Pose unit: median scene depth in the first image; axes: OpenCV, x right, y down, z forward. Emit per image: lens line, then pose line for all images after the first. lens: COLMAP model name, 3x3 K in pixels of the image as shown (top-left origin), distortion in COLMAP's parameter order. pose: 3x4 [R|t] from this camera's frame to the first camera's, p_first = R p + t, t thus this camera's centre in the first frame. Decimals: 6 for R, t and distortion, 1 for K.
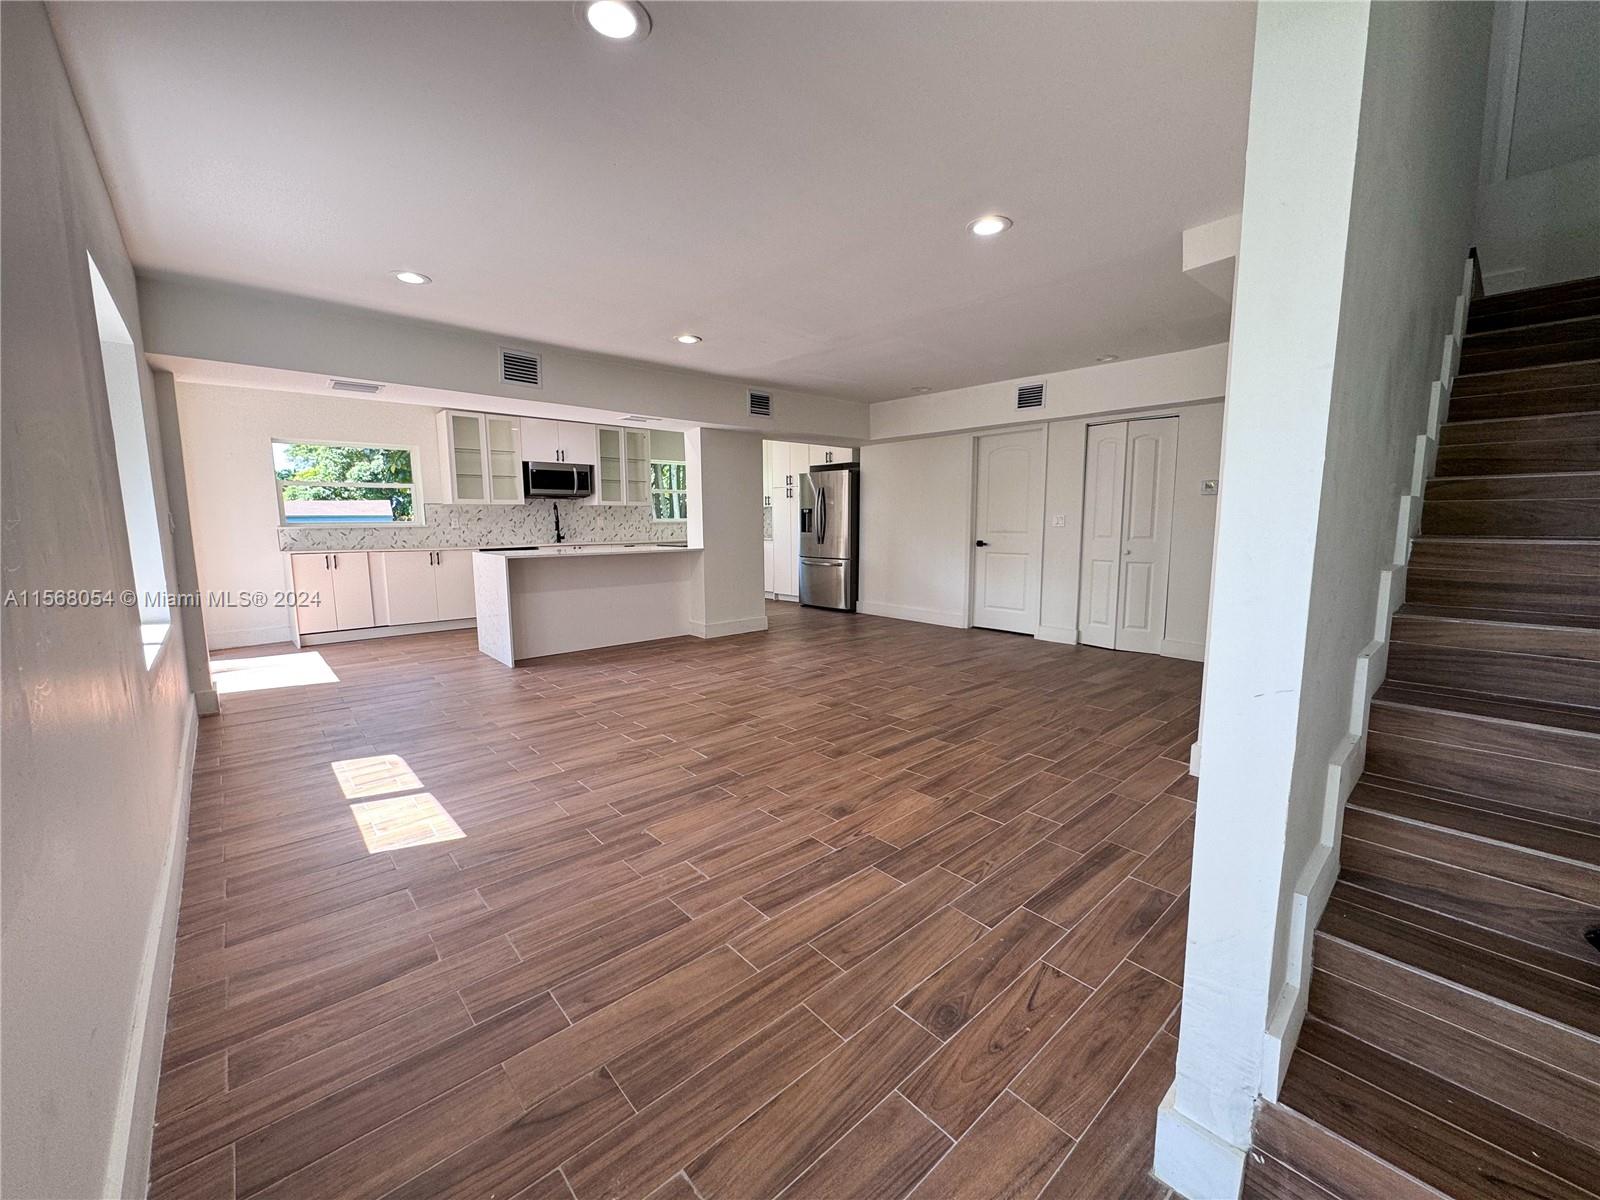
lens RADIAL K [[639.1, 0, 795.8], [0, 639.1, 602.0], [0, 0, 1]] dist [-0.002196, 0.000055]
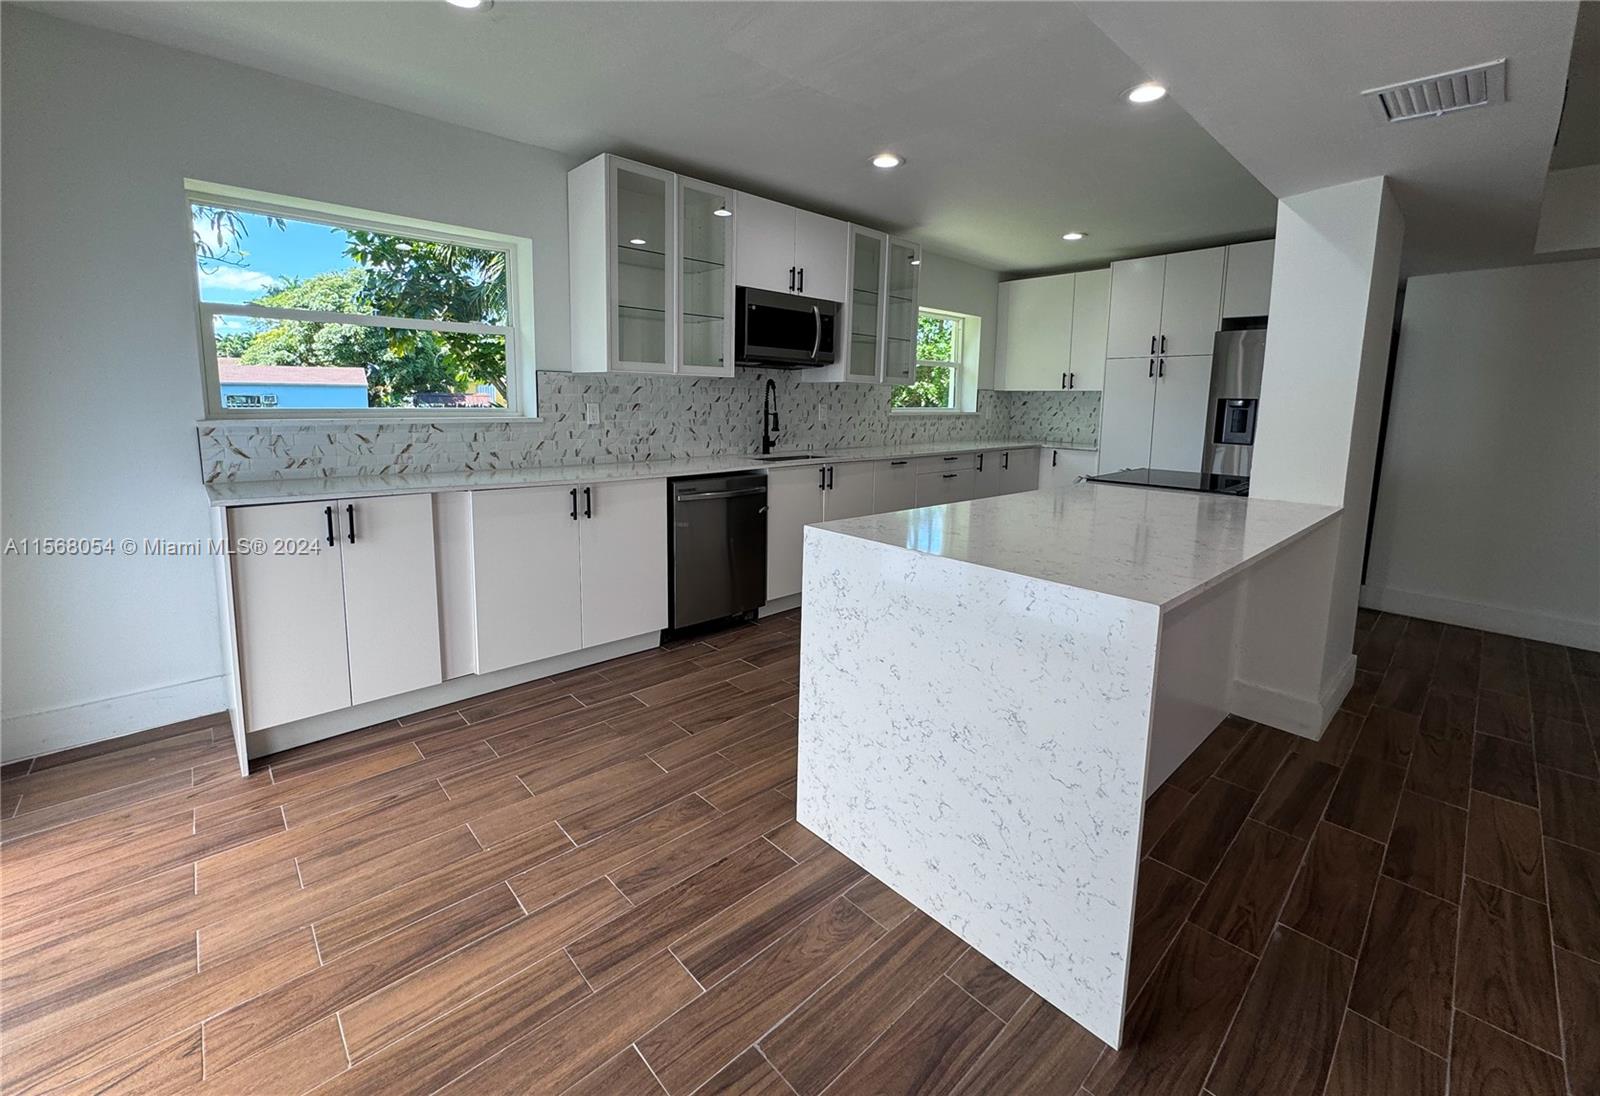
lens RADIAL K [[655.9, 0, 773.2], [0, 655.9, 481.7], [0, 0, 1]] dist [-0.000661, 0.000142]
pose [[0.999721, 0.022968, 0.005451, -0.371851], [-0.022959, 0.999735, -0.001856, -0.070405], [-0.005492, 0.001731, 0.999983, 0.479686]]
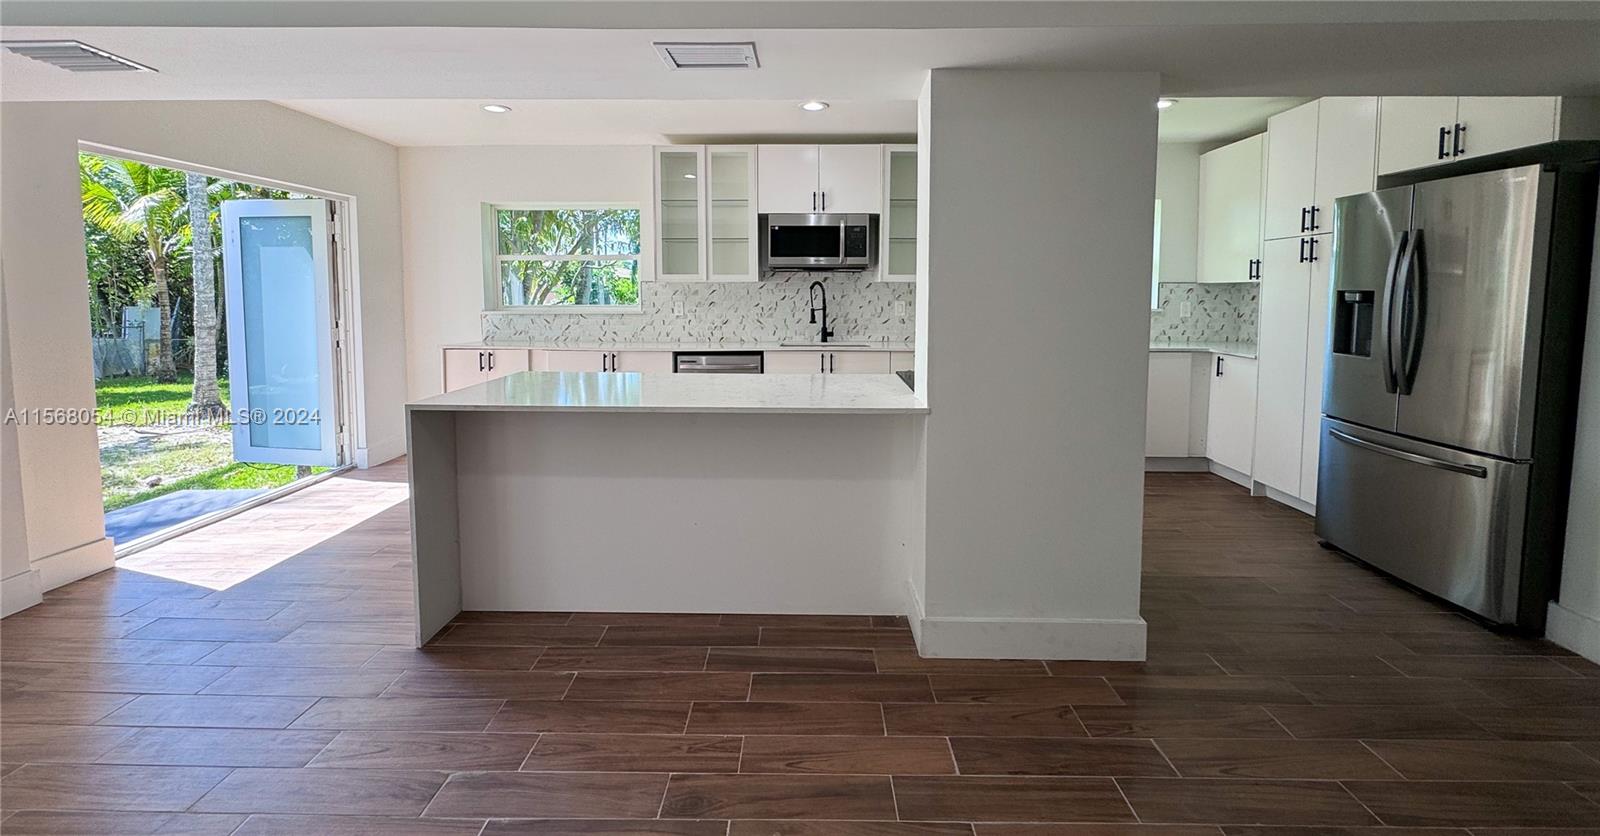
lens RADIAL K [[639.0, 0, 798.7], [0, 639.0, 335.3], [0, 0, 1]] dist [-0.001553, -0.000192]
pose [[0.733382, 0.054528, -0.677626, 0.032947], [-0.092729, 0.995485, -0.020252, -0.085622], [0.673463, 0.077688, 0.735128, 0.532235]]
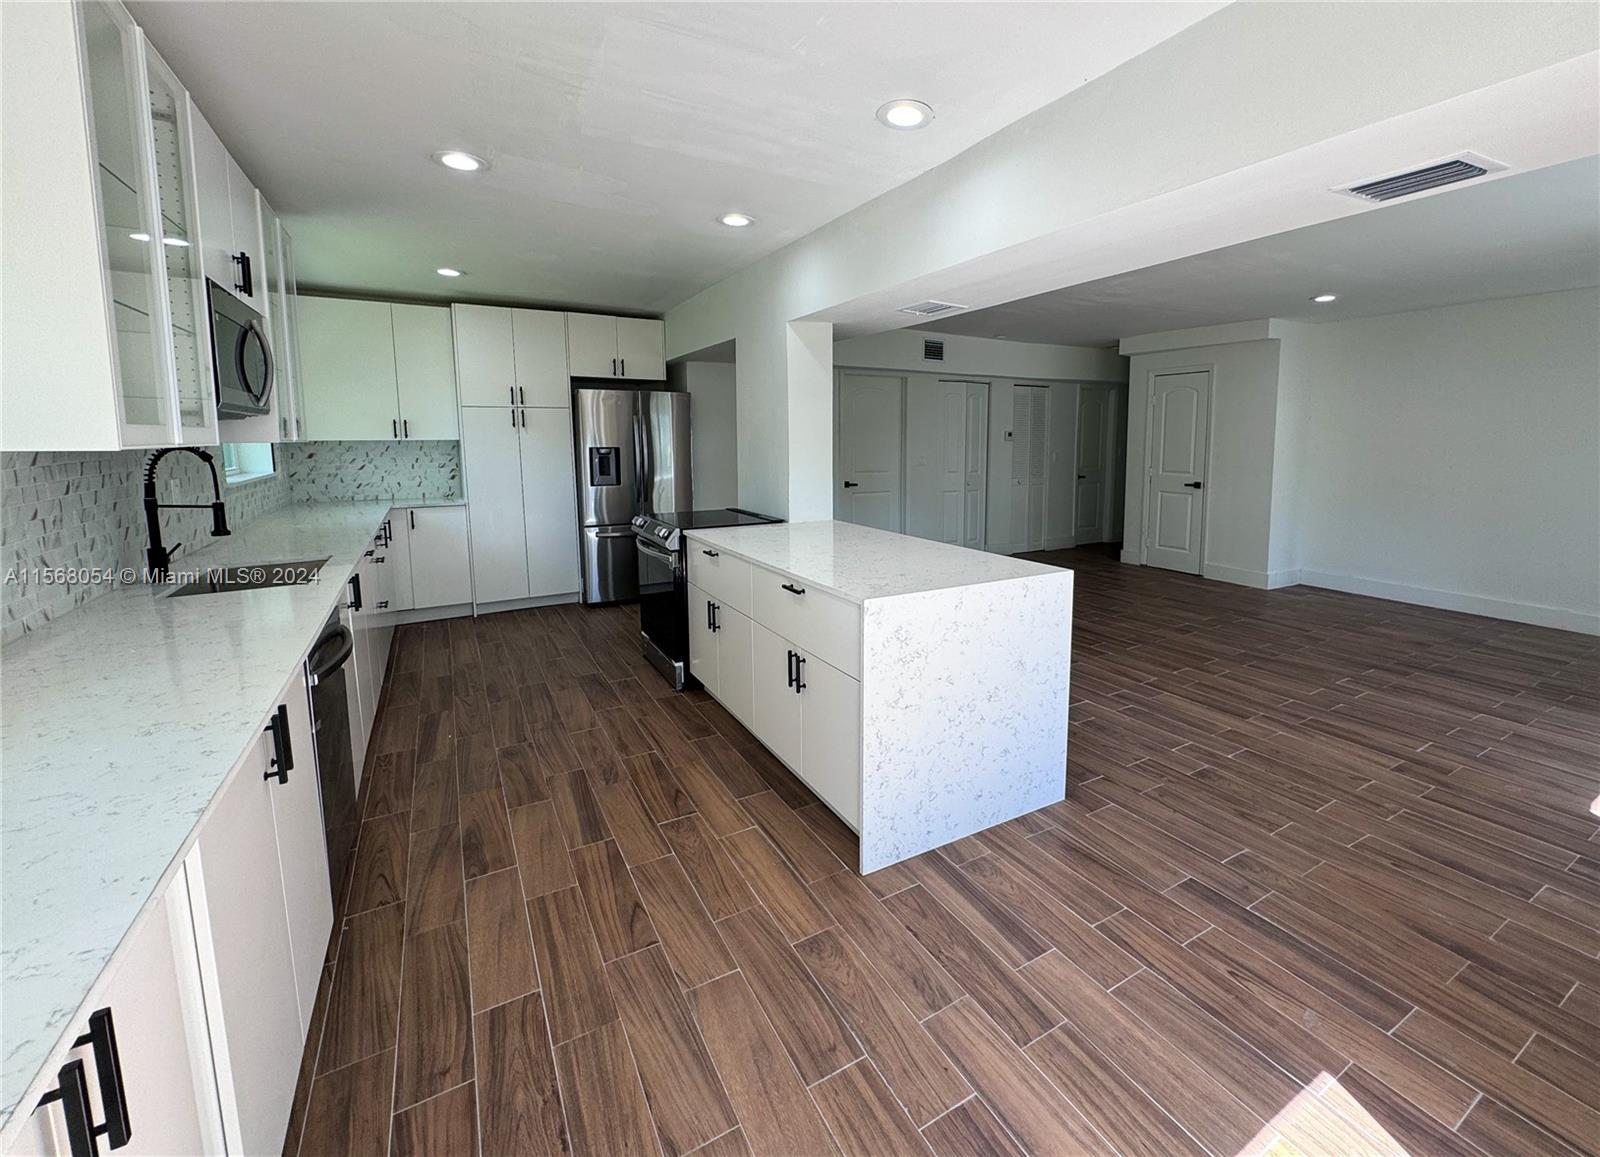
lens RADIAL K [[689.5, 0, 861.7], [0, 689.5, 514.8], [0, 0, 1]] dist [-0.000376, 0.000515]
pose [[0.173913, -0.106220, 0.979016, -0.611502], [0.124867, 0.988520, 0.085069, -0.110011], [-0.976812, 0.107452, 0.185180, 0.658247]]
